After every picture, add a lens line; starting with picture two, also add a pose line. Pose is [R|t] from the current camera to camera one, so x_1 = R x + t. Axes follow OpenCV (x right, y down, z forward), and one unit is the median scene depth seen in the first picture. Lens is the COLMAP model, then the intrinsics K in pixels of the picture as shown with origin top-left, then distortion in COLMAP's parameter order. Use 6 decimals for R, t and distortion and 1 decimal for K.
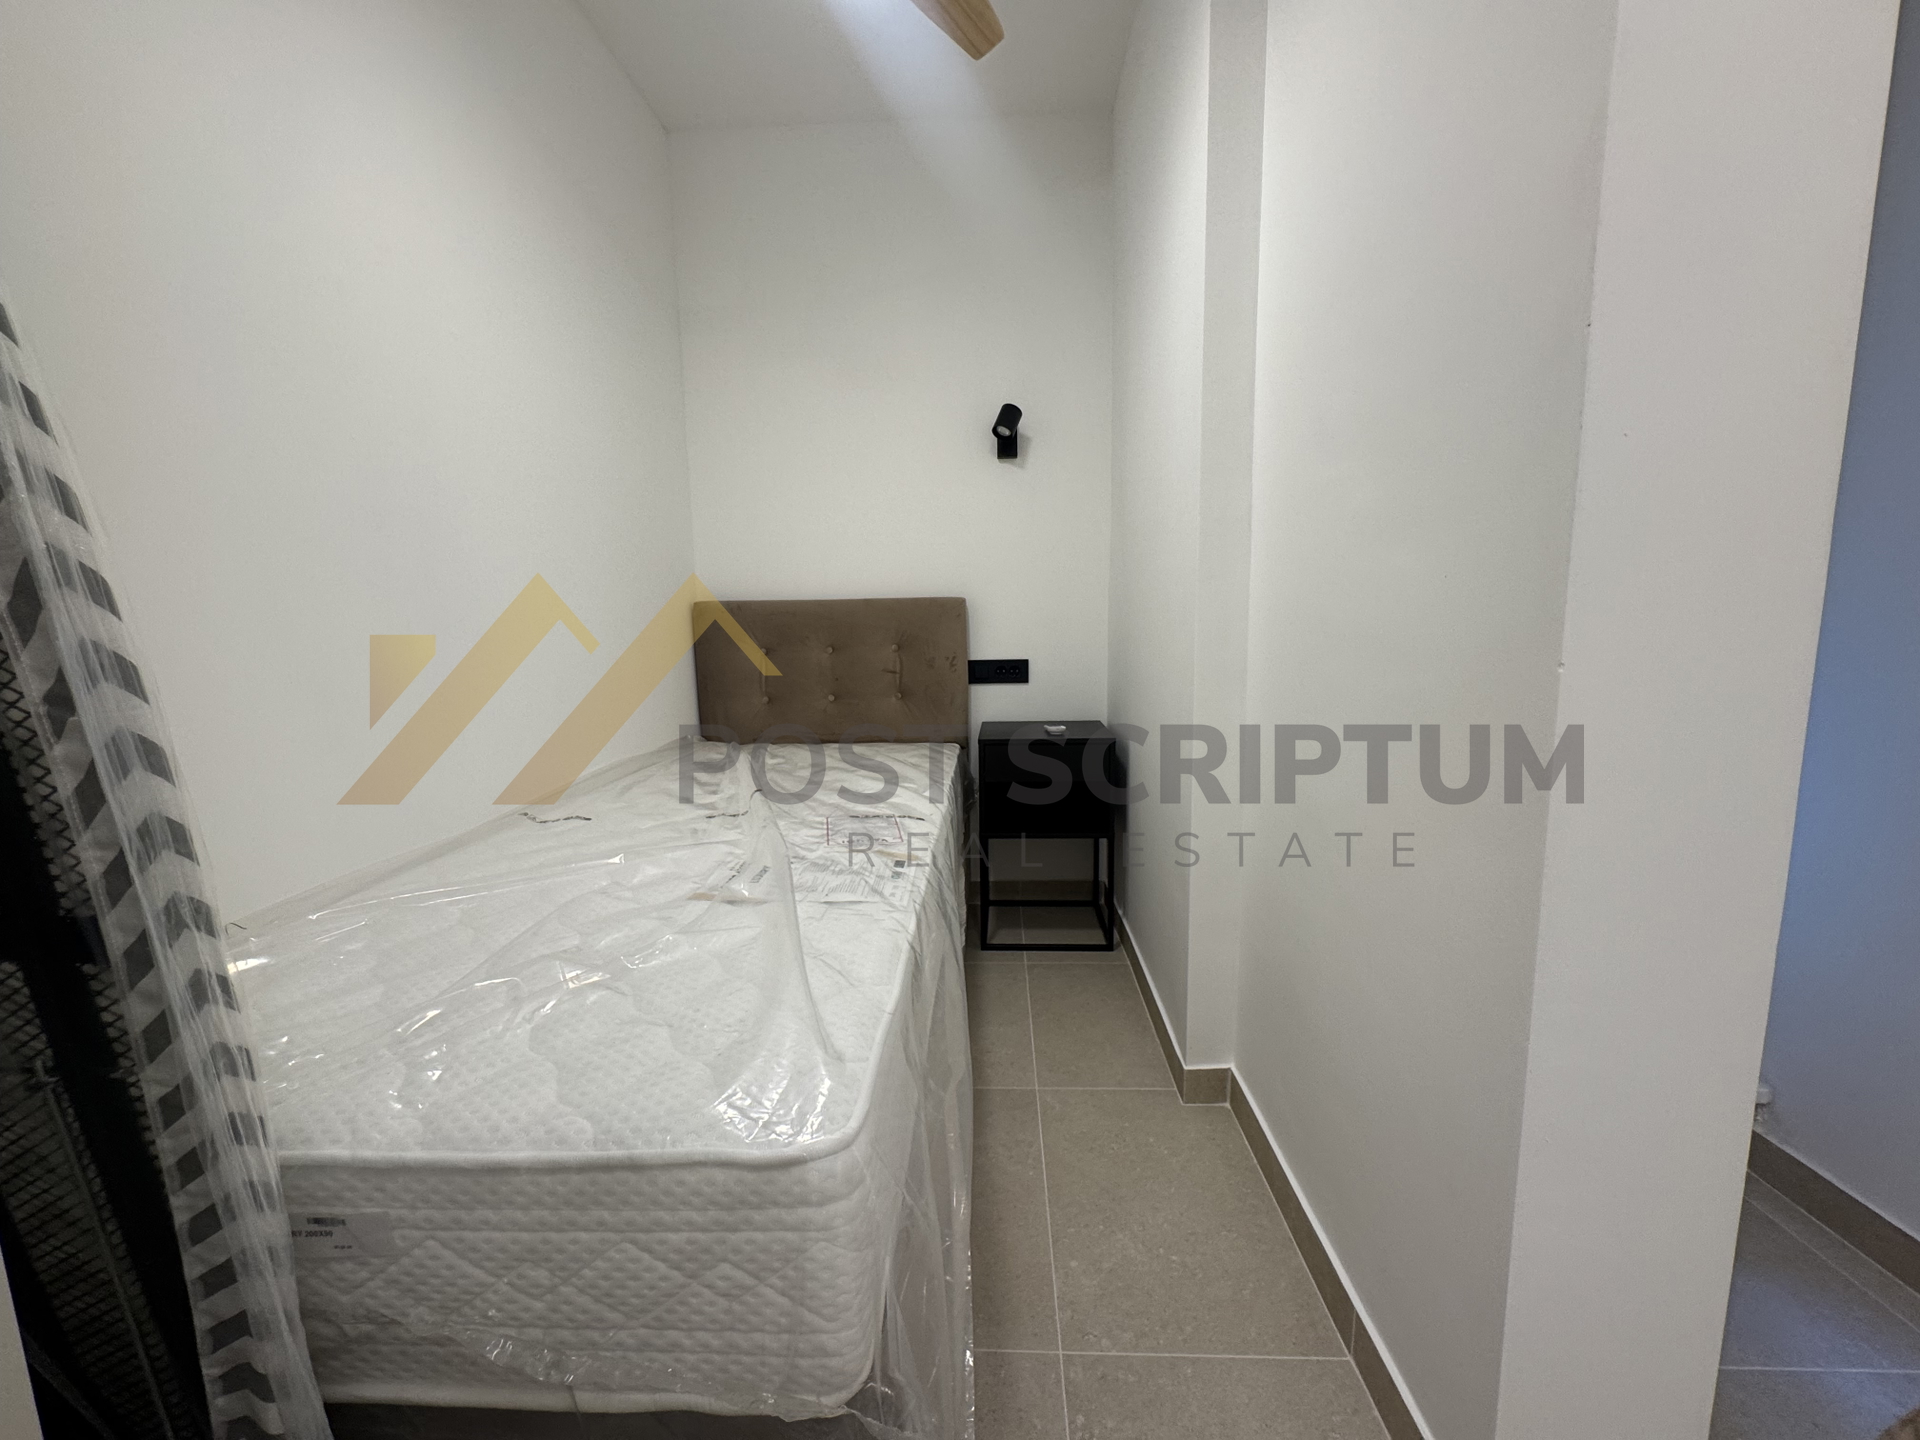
lens RADIAL K [[770.5, 0, 960.4], [0, 770.5, 724.6], [0, 0, 1]] dist [-0.002279, -0.000254]
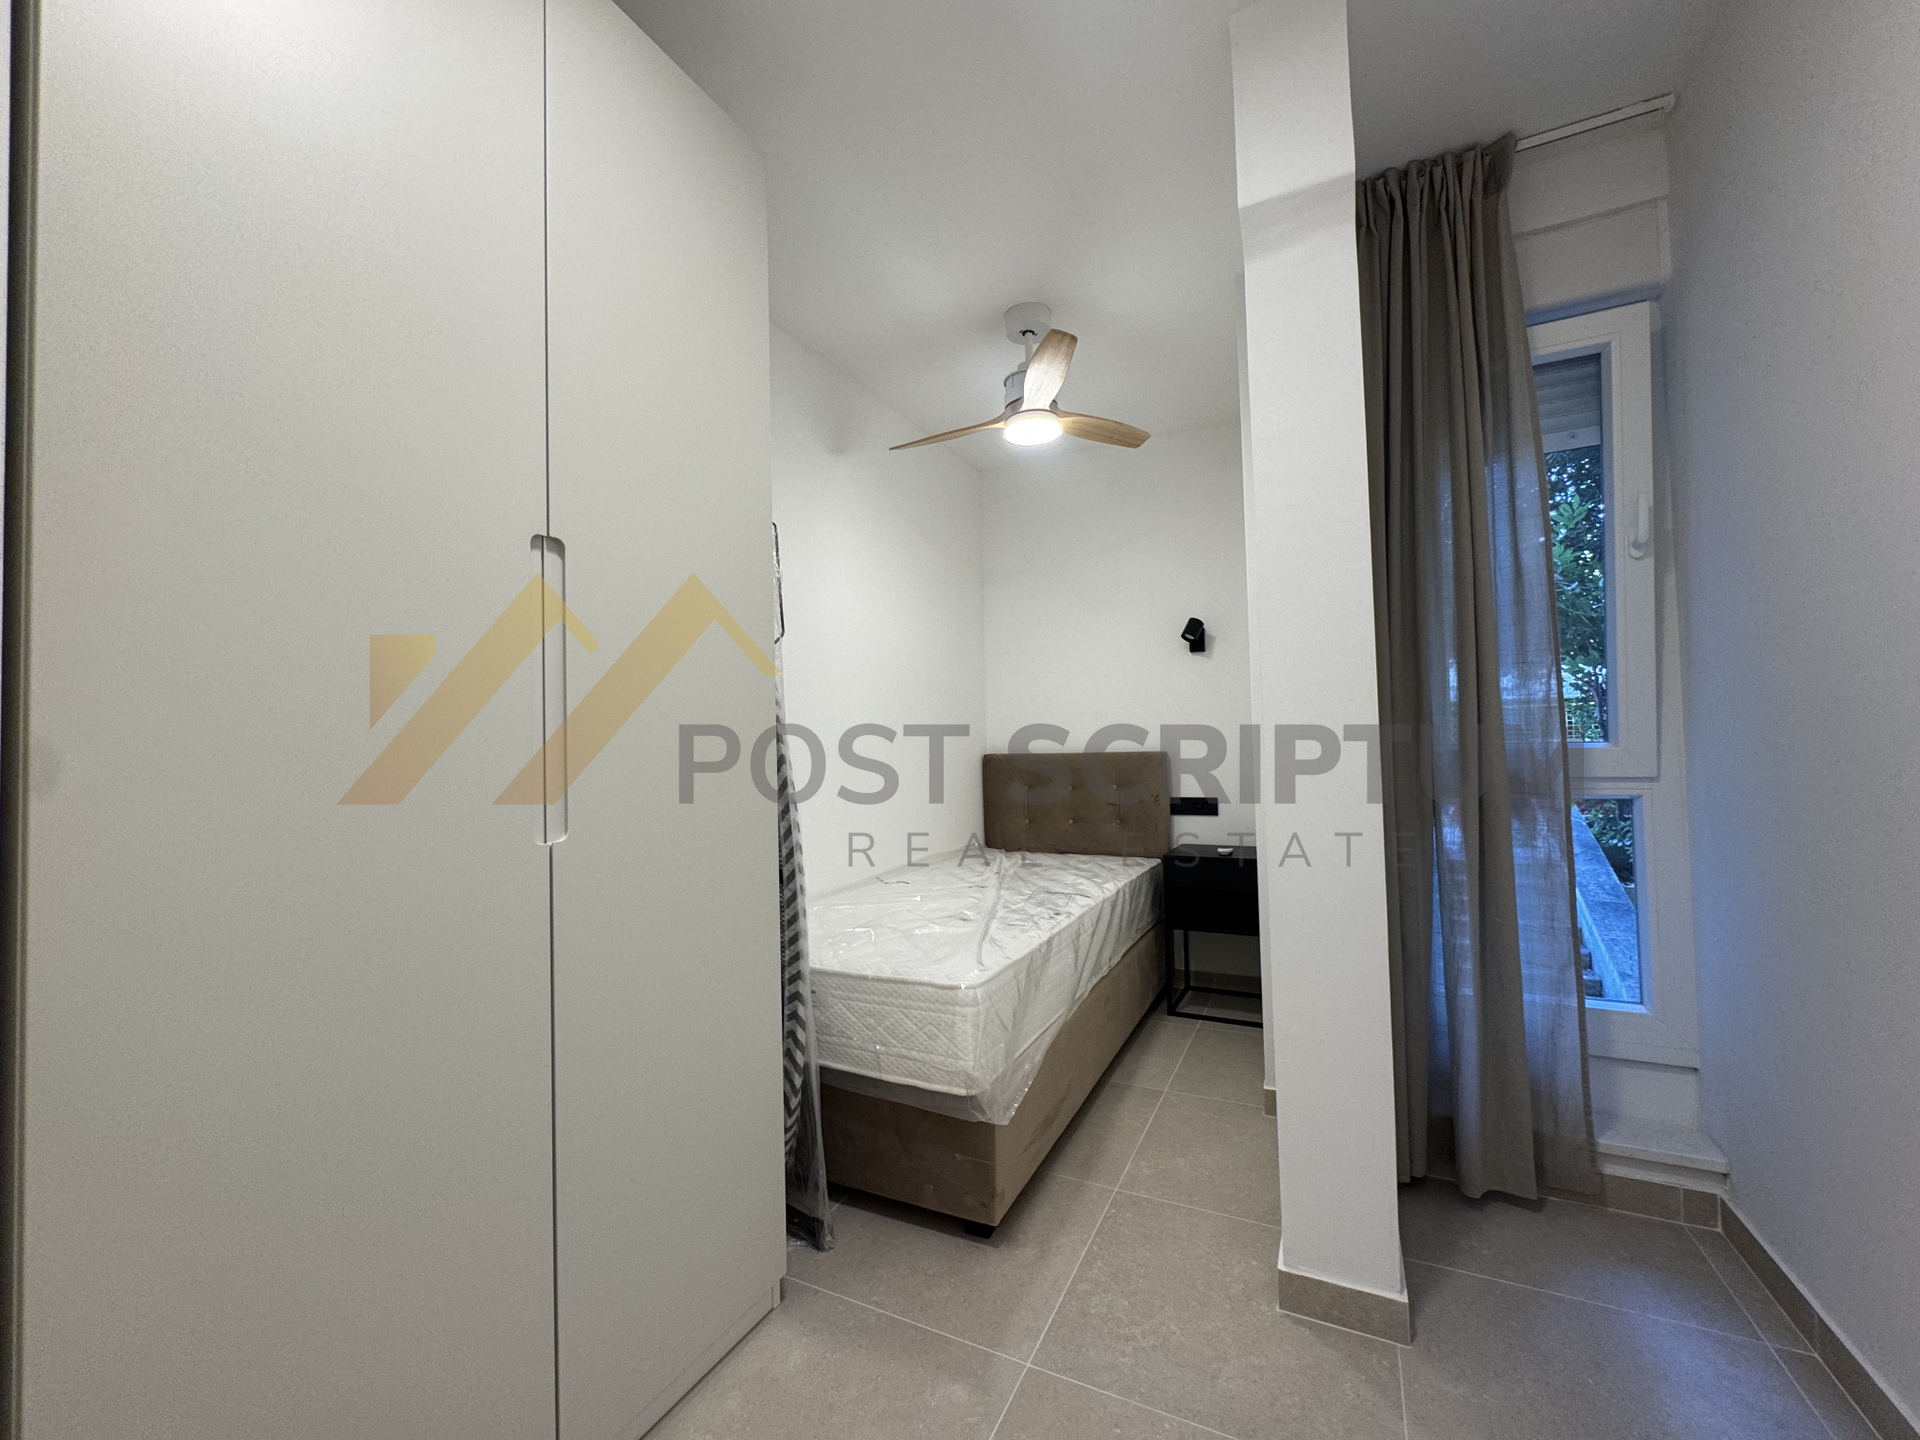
lens RADIAL K [[770.5, 0, 960.4], [0, 770.5, 724.6], [0, 0, 1]] dist [-0.002279, -0.000254]
pose [[0.914318, -0.012553, -0.404803, 0.244468], [-0.052711, 0.987329, -0.149674, 0.013363], [0.401553, 0.158188, 0.902071, -0.428440]]
